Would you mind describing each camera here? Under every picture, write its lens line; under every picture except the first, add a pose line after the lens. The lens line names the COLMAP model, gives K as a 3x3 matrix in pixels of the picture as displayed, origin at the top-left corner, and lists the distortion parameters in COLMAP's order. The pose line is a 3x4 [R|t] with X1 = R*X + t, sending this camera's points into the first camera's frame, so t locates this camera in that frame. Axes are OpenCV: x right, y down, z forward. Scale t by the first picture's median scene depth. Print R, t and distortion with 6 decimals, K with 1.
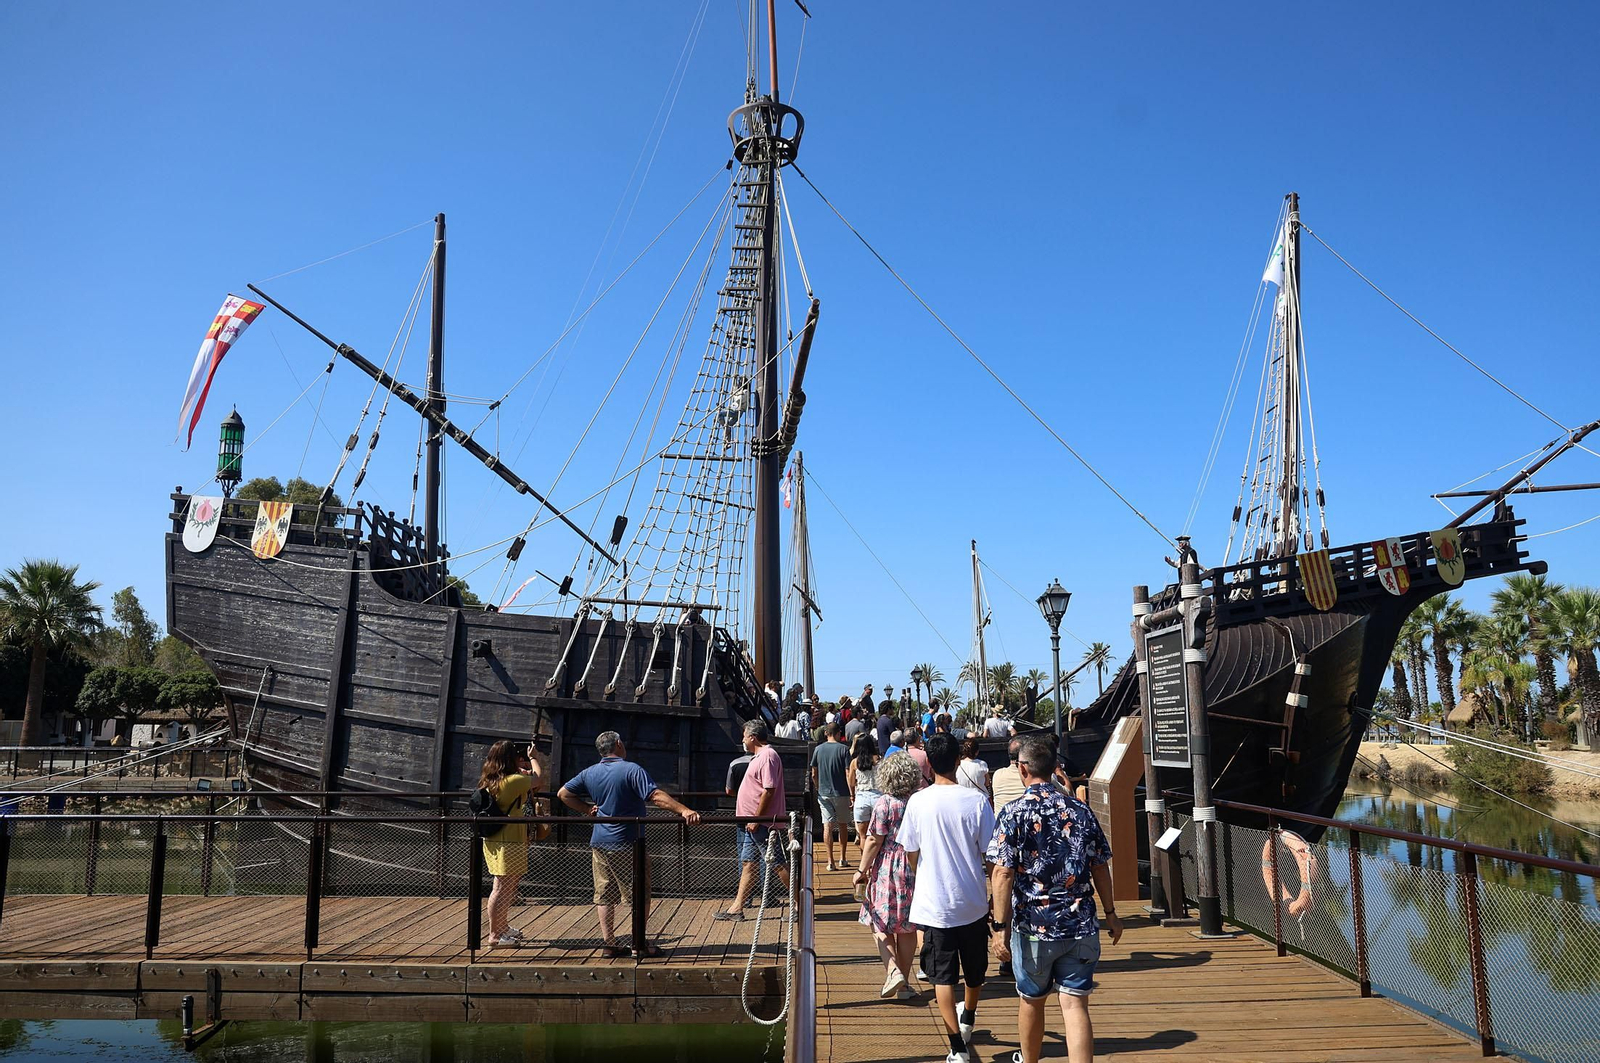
lens RADIAL K [[1091.8, 0, 802.2], [0, 1091.8, 537.6], [0, 0, 1]] dist [-0.105428, 0.077690]
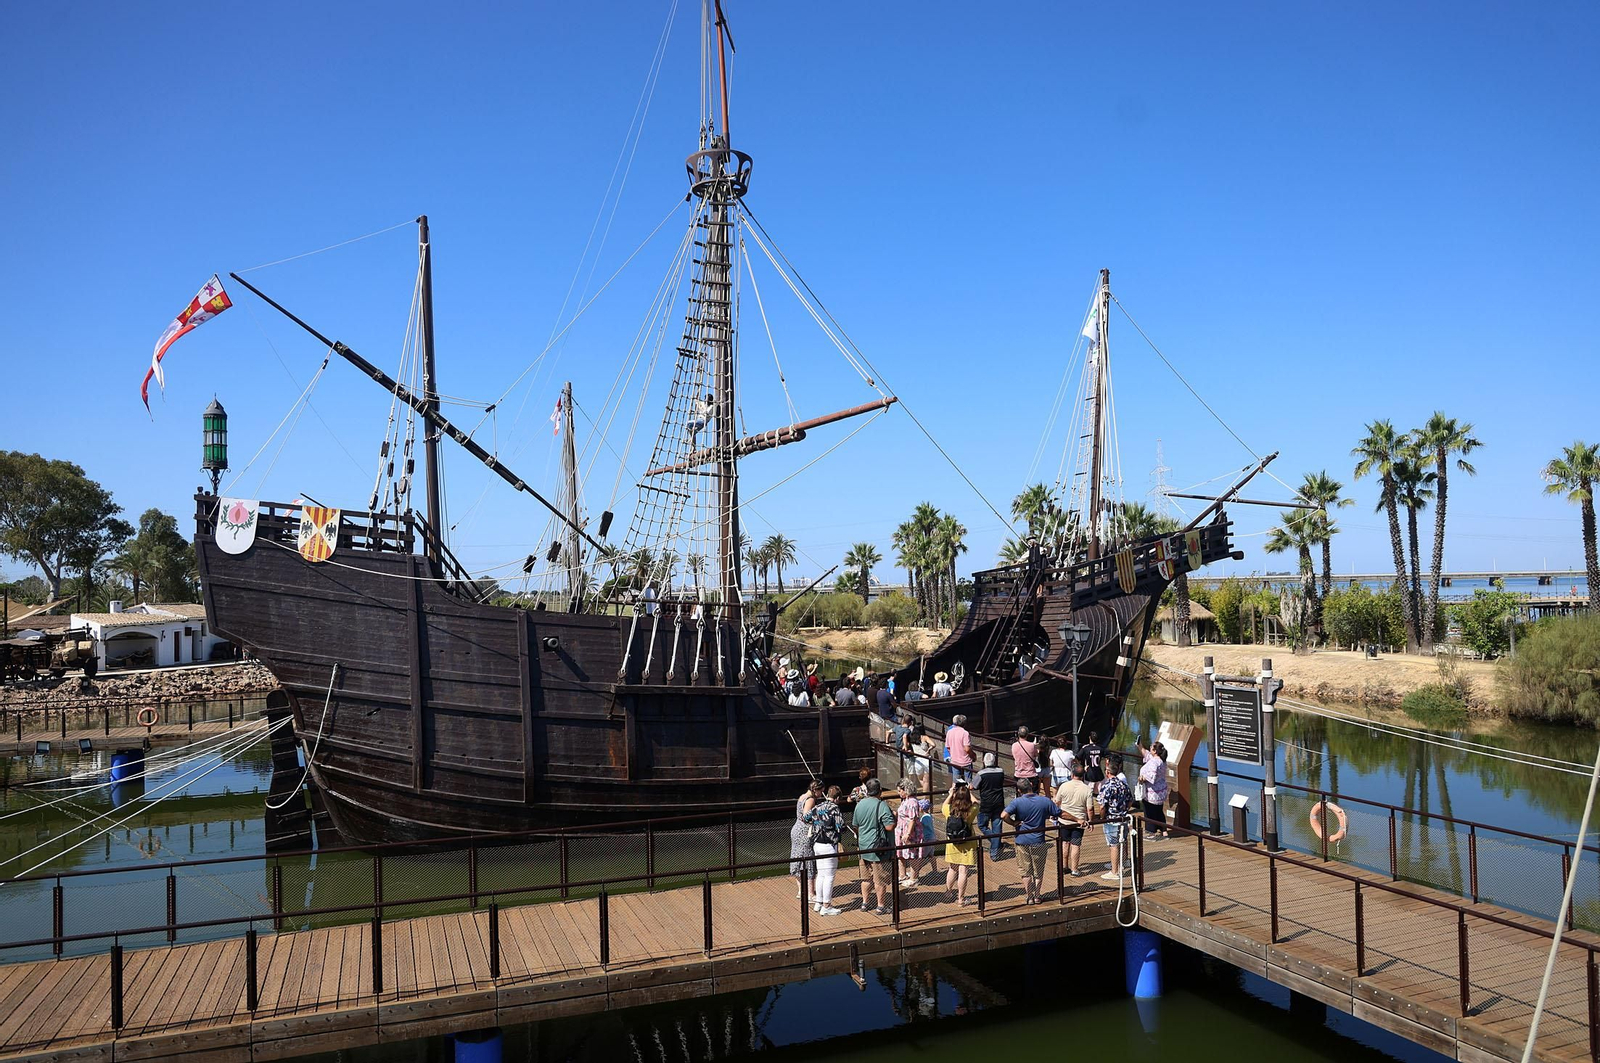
lens RADIAL K [[1091.8, 0, 802.2], [0, 1091.8, 537.6], [0, 0, 1]] dist [-0.105428, 0.077690]
pose [[0.931410, 0.001751, 0.363968, -0.445555], [-0.045526, 0.992696, 0.111726, -0.148127], [-0.361114, -0.120633, 0.924686, -0.166594]]
